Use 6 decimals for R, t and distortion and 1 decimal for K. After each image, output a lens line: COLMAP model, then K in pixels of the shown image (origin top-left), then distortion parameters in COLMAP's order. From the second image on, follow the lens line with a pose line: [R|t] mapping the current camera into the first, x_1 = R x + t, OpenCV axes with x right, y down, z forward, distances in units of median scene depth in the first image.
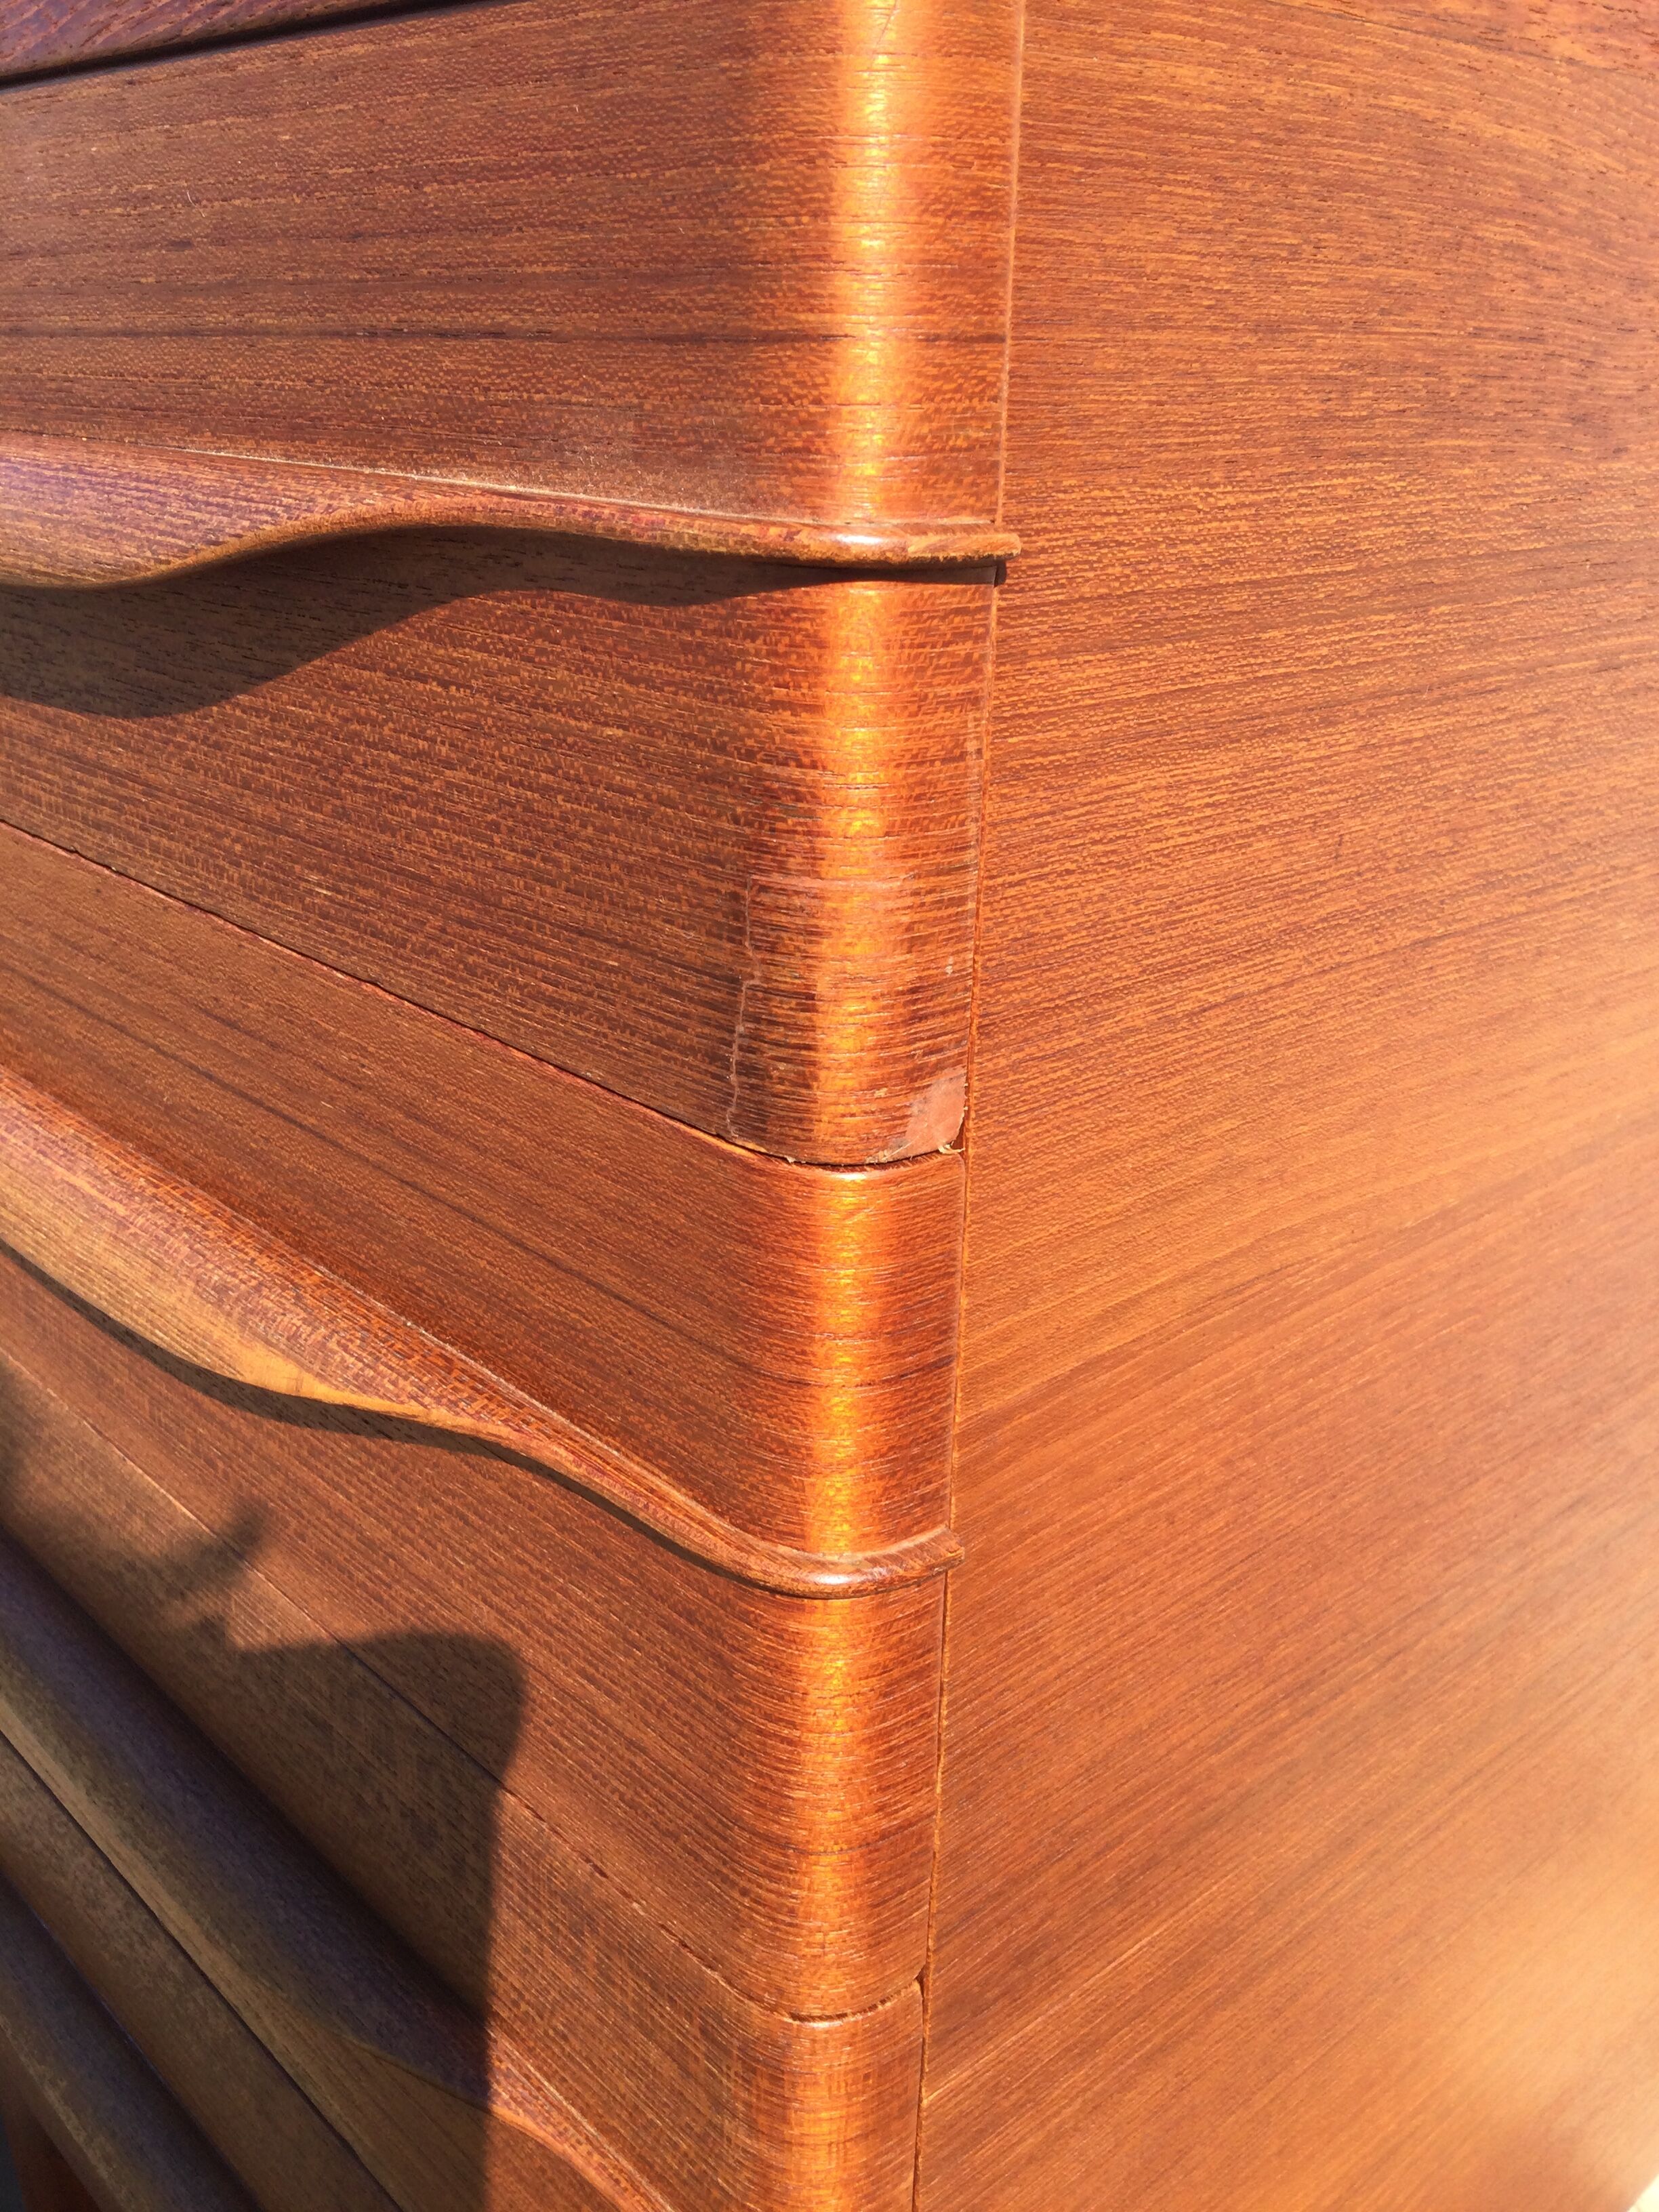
lens RADIAL K [[1996.4, 0, 816.2], [0, 1996.4, 1095.5], [0, 0, 1]] dist [0.093072, -0.176152]
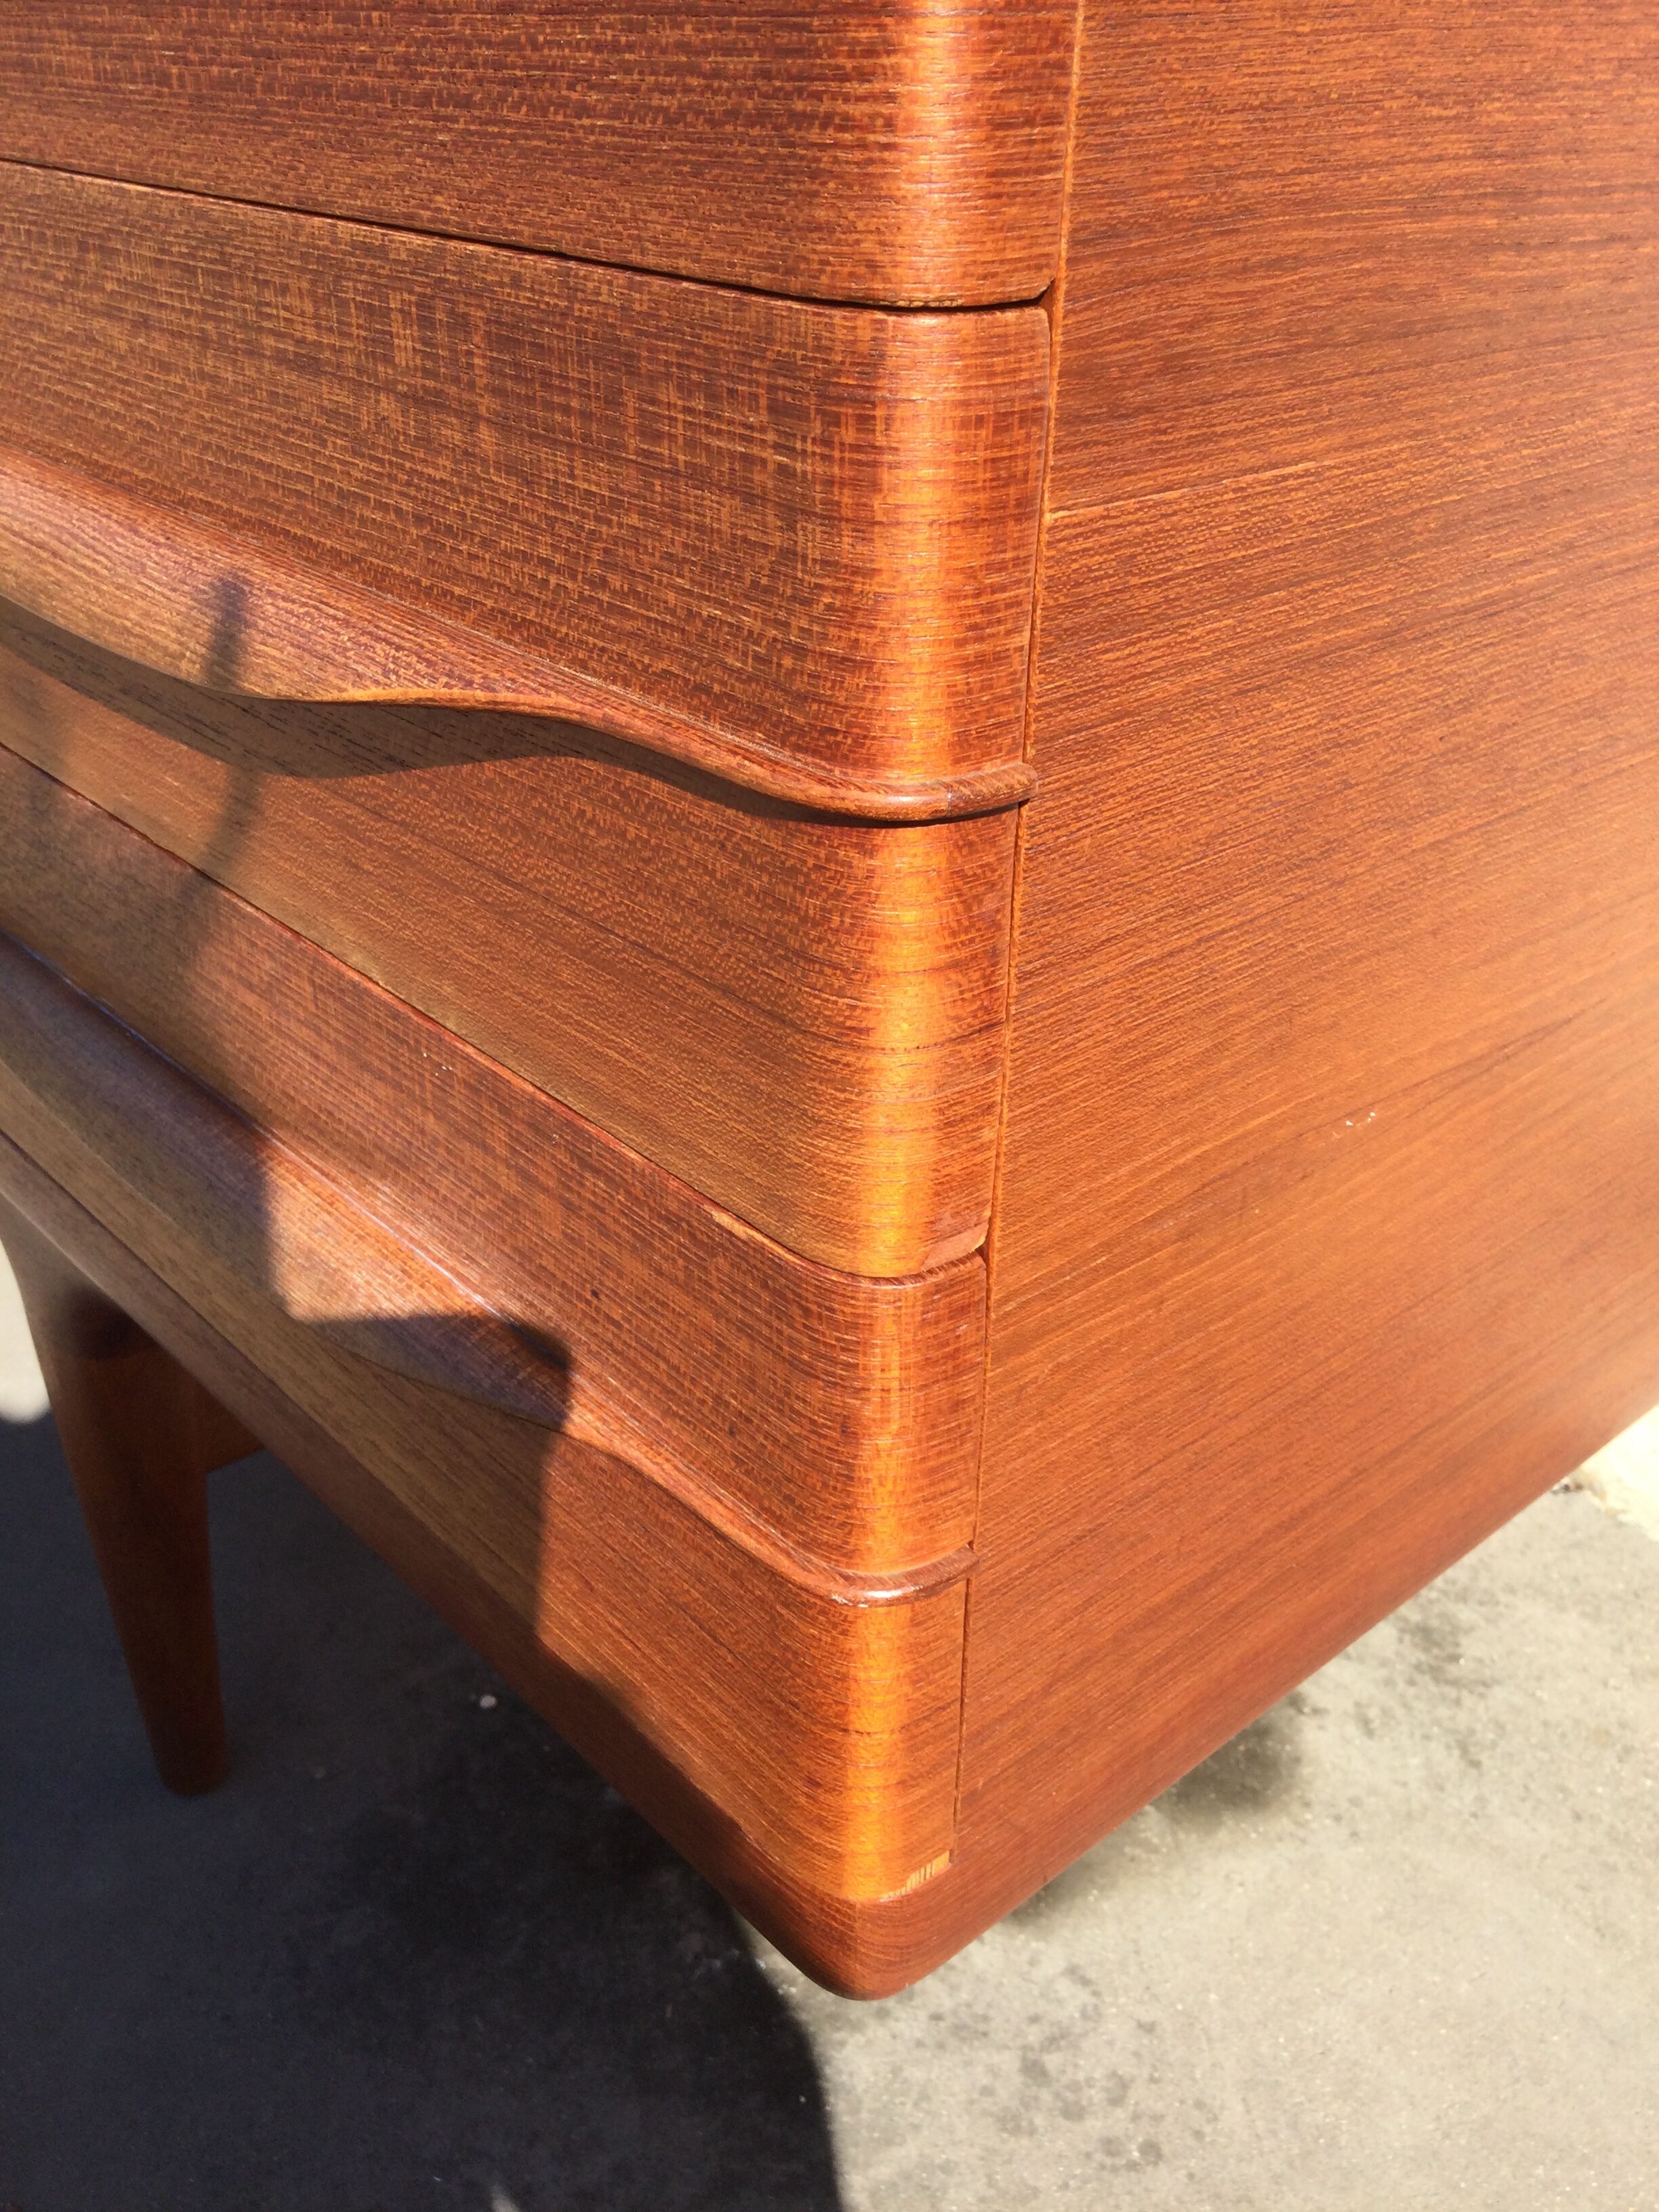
lens RADIAL K [[1996.4, 0, 816.2], [0, 1996.4, 1095.5], [0, 0, 1]] dist [0.093072, -0.176152]
pose [[0.999636, 0.006300, -0.026217, -0.016182], [-0.001927, 0.986528, 0.163583, 0.607985], [0.026894, -0.163473, 0.986181, 0.172980]]
